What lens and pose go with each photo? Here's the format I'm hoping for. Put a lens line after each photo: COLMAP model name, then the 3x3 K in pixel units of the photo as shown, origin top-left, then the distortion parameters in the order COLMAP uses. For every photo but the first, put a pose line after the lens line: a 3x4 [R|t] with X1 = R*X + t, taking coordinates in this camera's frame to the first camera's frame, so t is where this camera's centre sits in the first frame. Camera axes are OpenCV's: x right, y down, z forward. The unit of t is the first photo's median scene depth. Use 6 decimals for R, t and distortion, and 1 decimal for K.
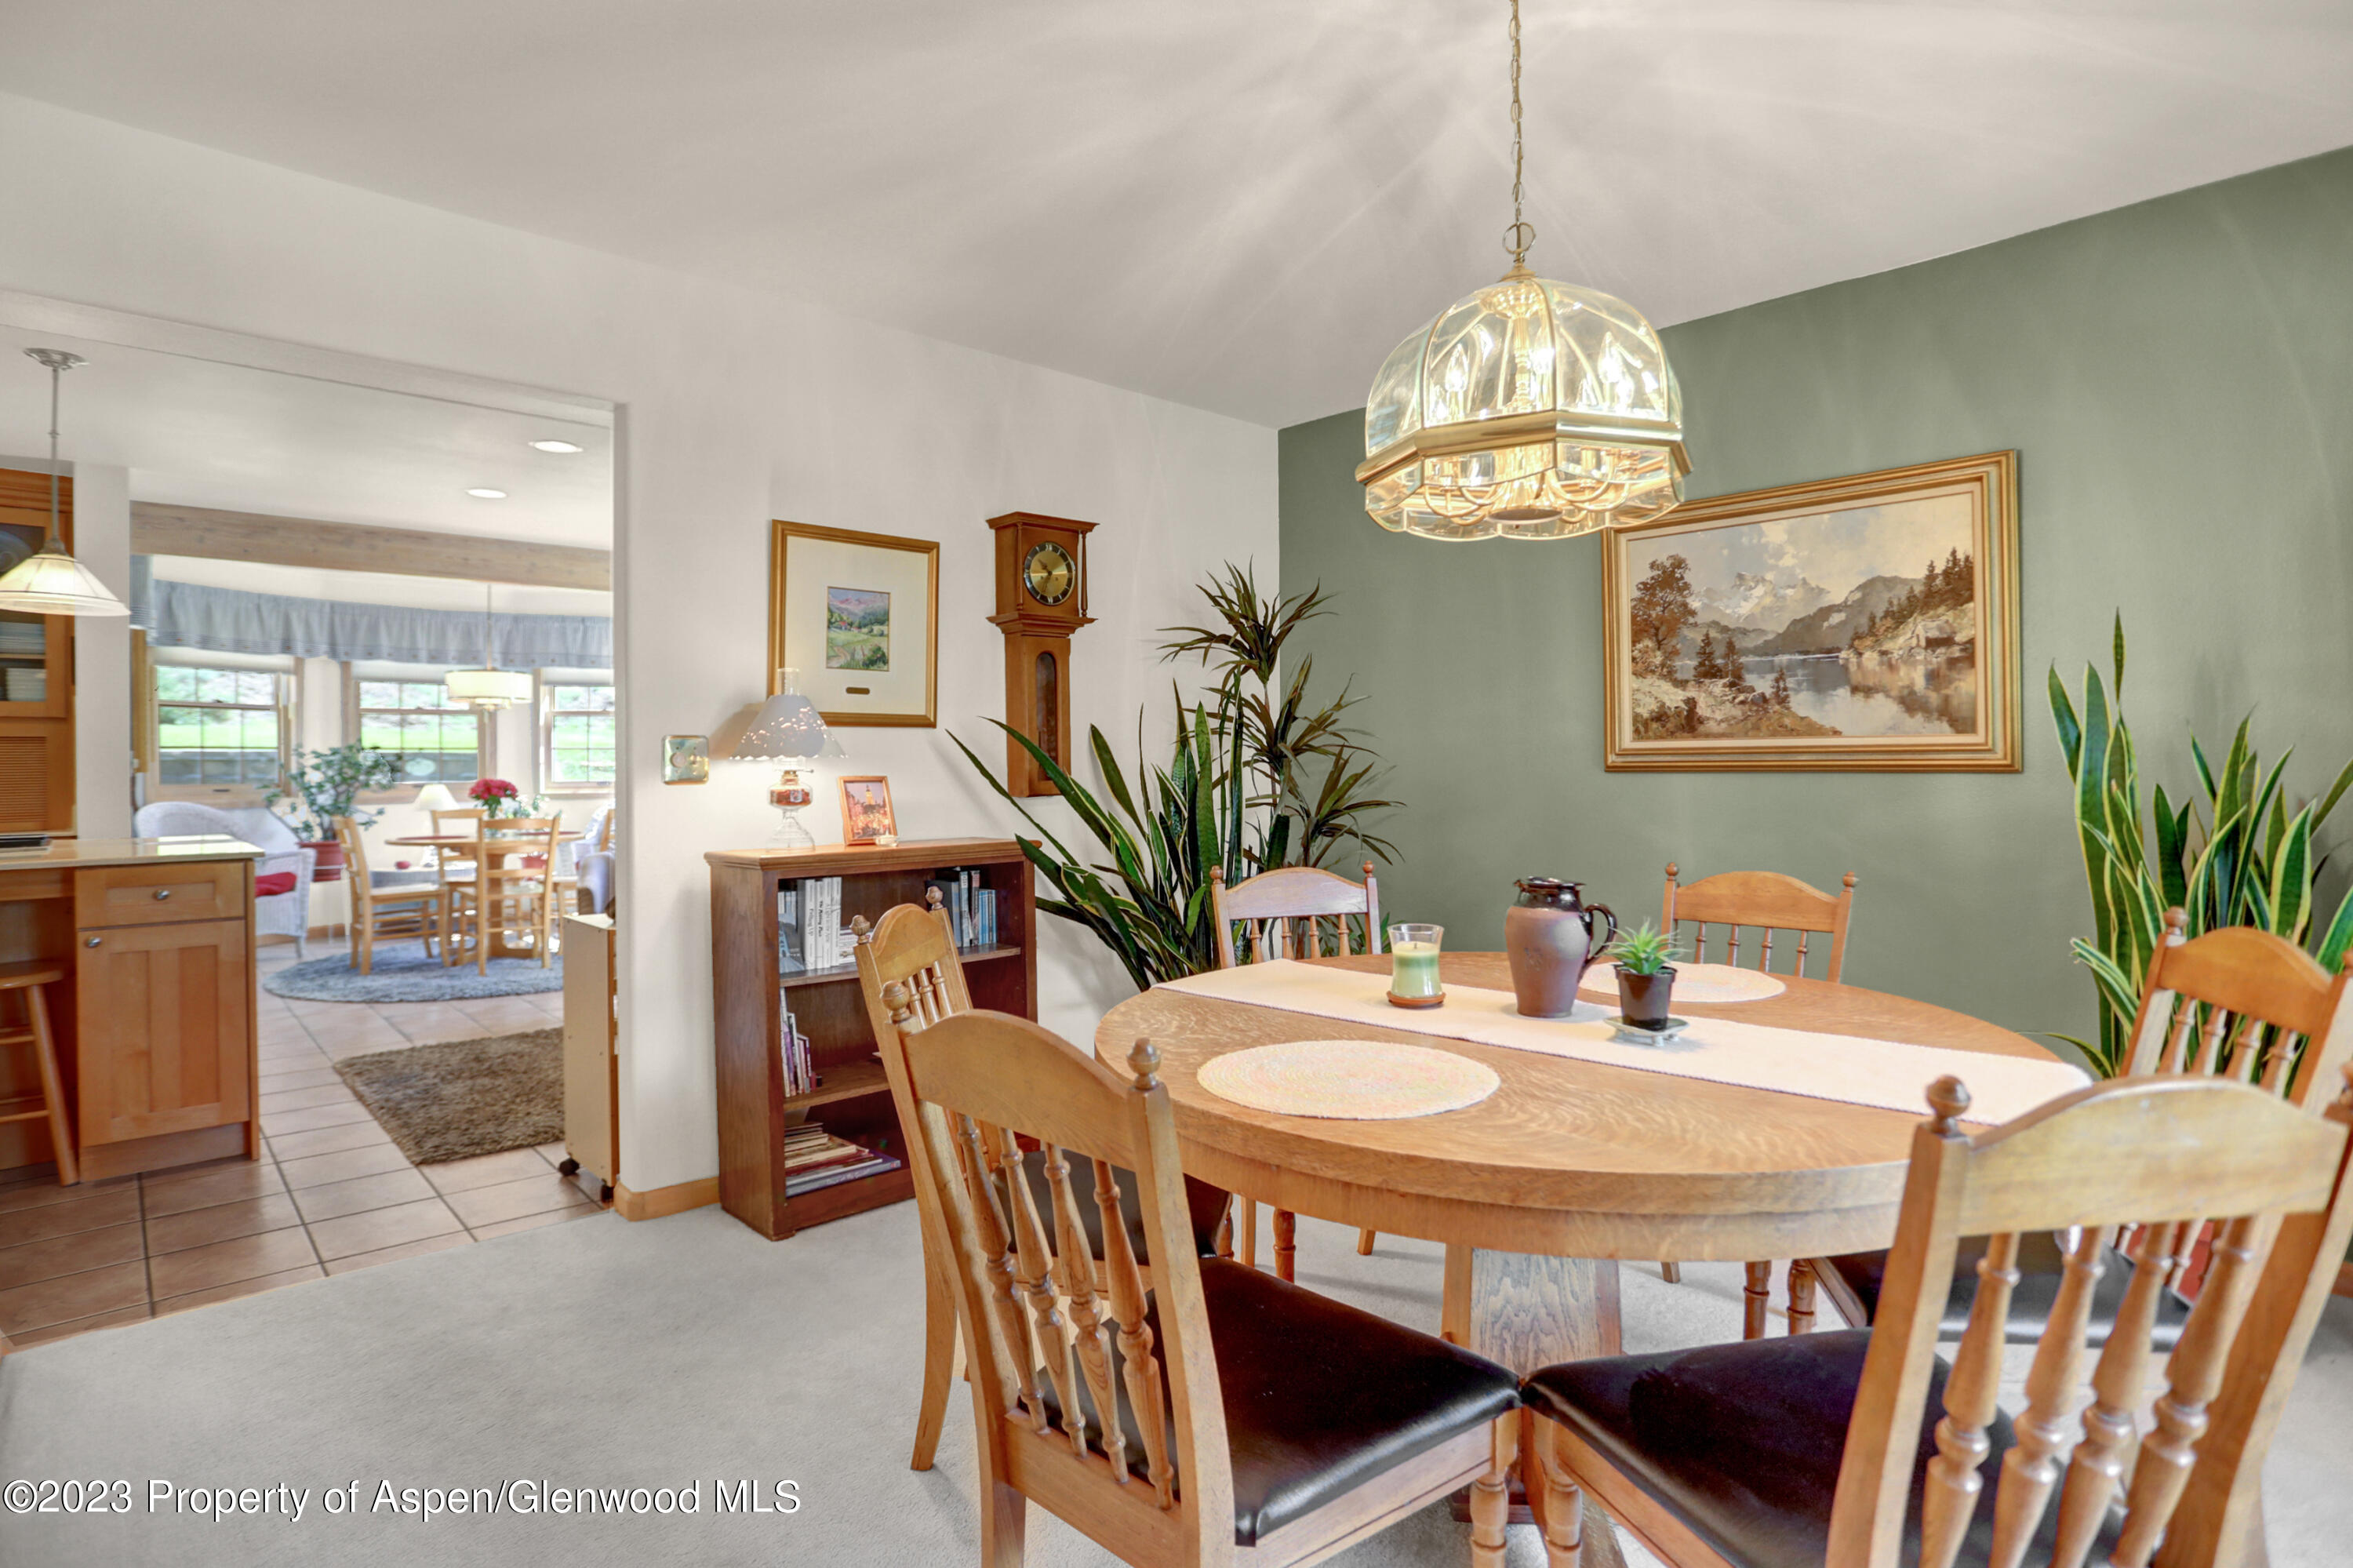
lens RADIAL K [[1183.4, 0, 1179.4], [0, 1183.4, 764.2], [0, 0, 1]] dist [-0.069240, 0.025628]
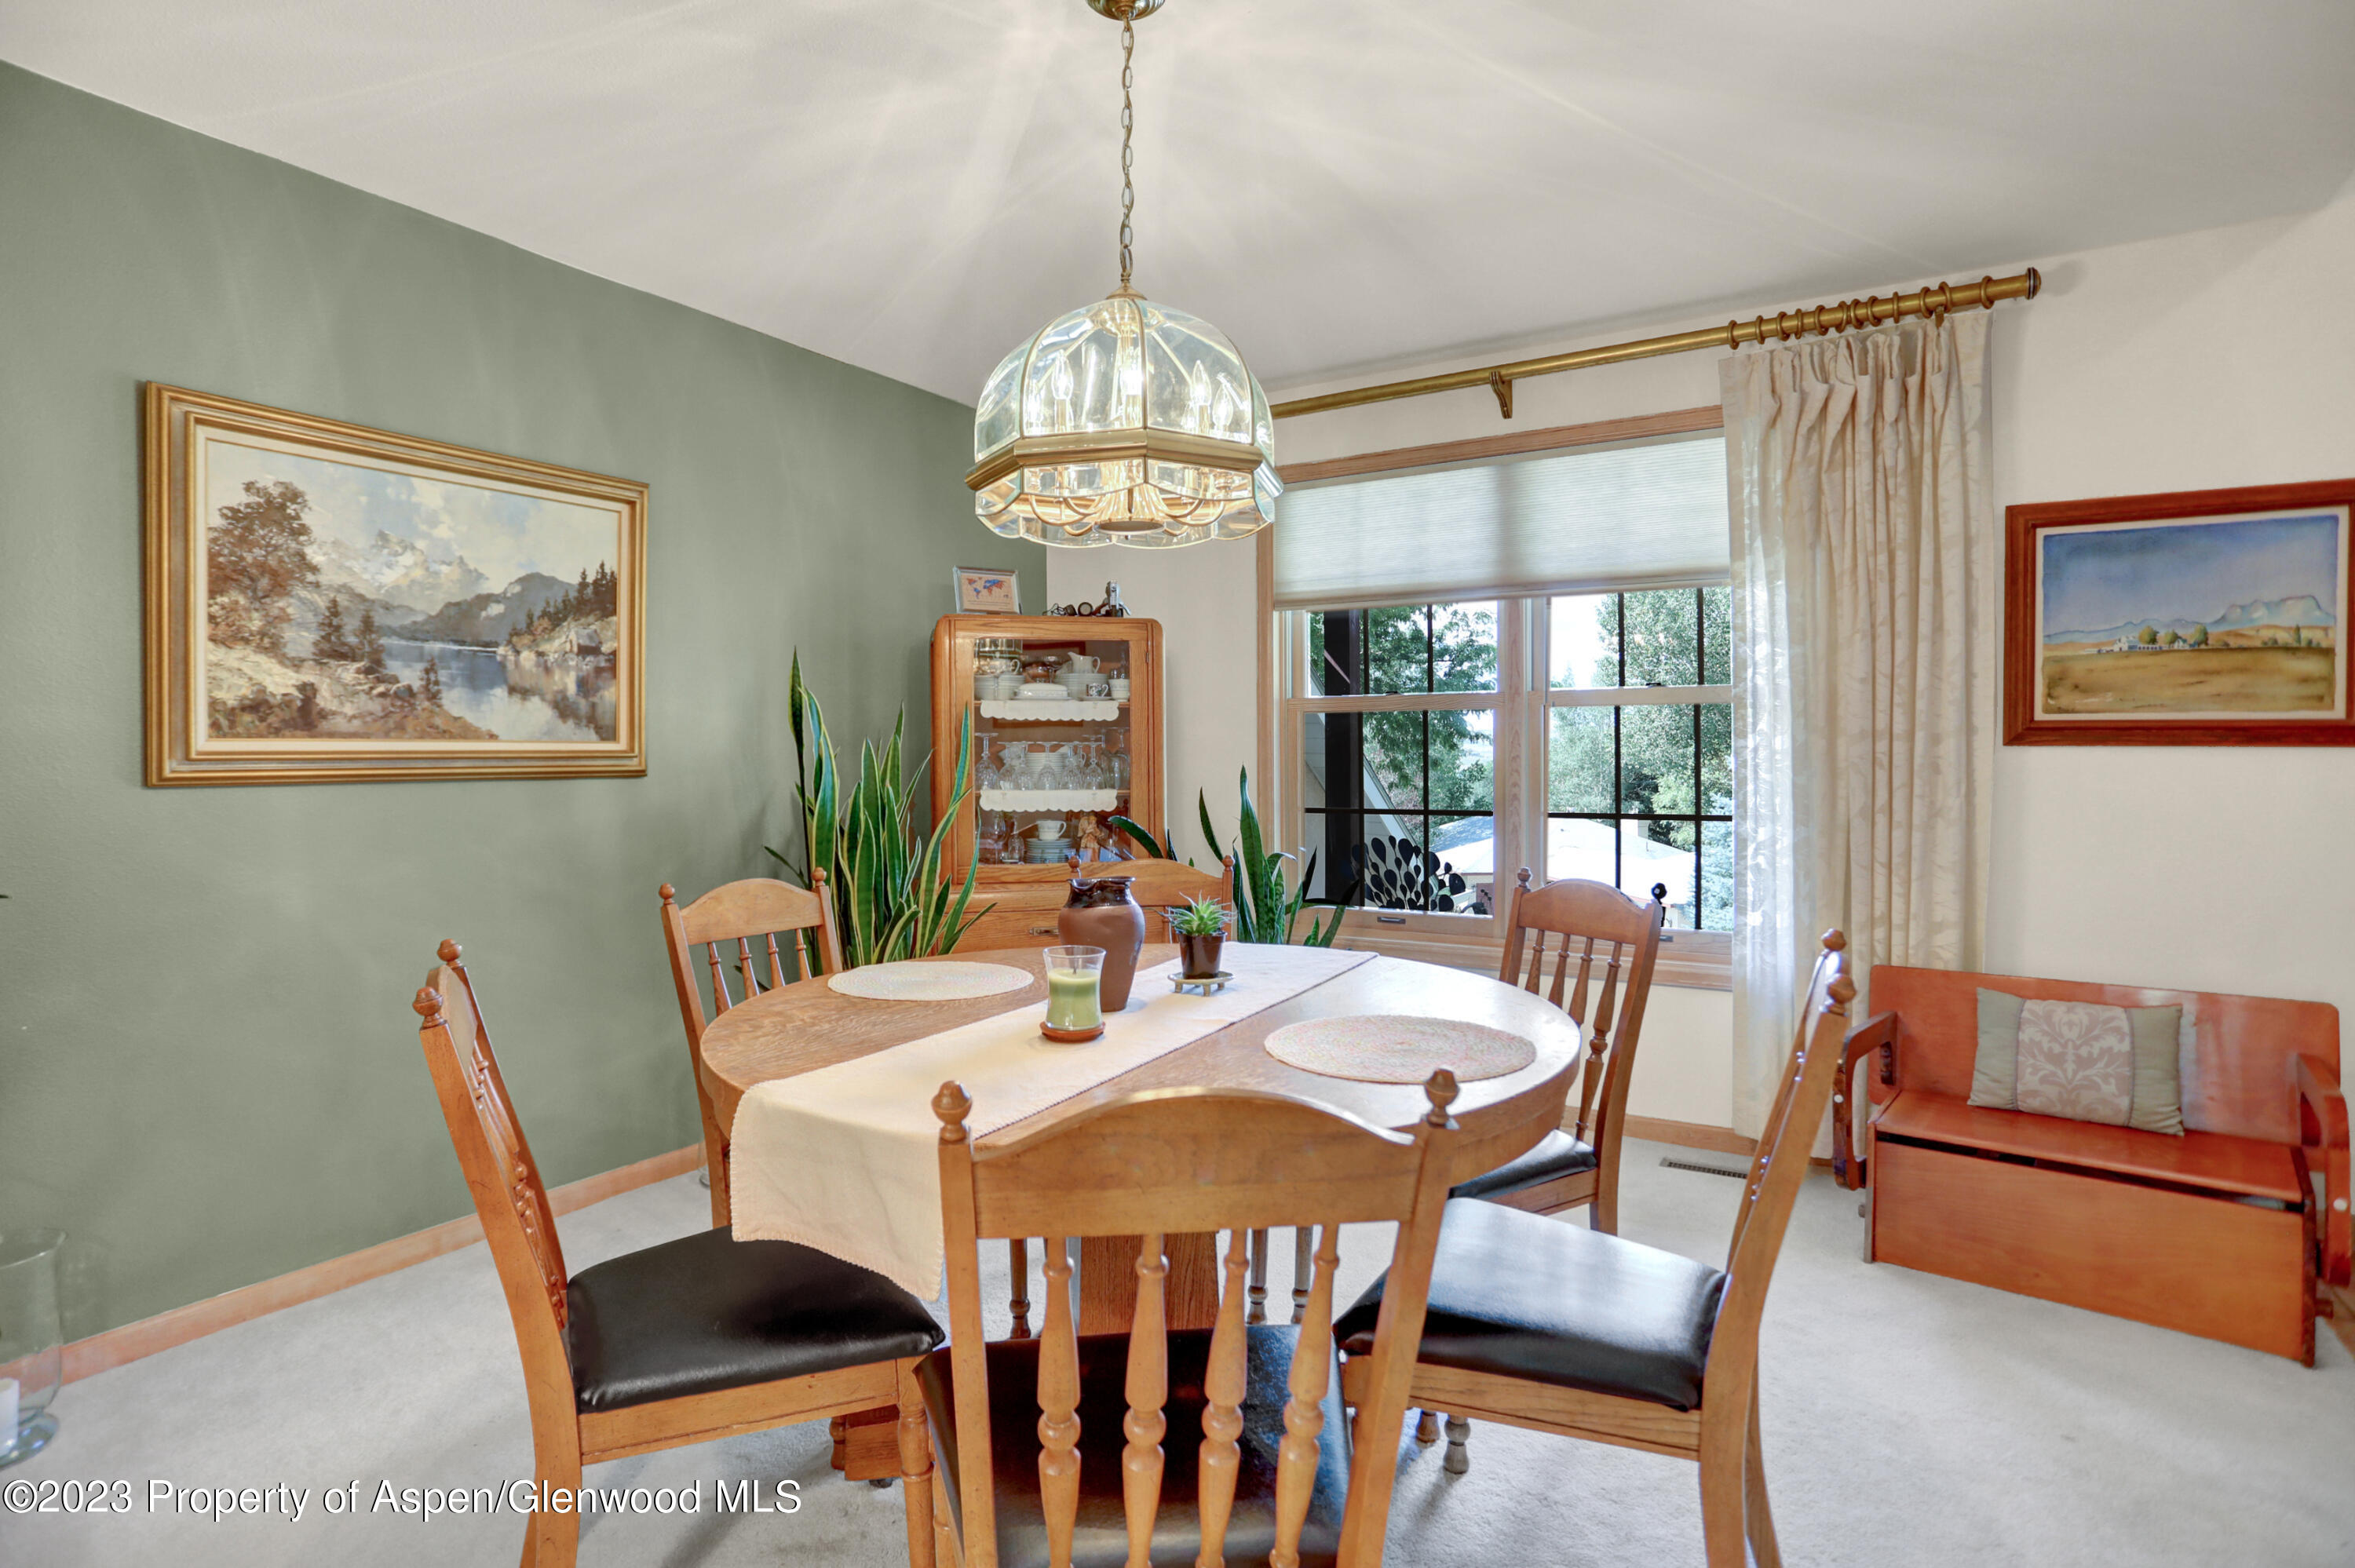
lens RADIAL K [[1184.2, 0, 1180.4], [0, 1184.2, 764.2], [0, 0, 1]] dist [-0.069240, 0.025628]
pose [[-0.260236, 0.001587, 0.965544, -0.427402], [0.008502, 0.999964, 0.000647, -0.001705], [-0.965508, 0.008377, -0.260240, 0.702276]]
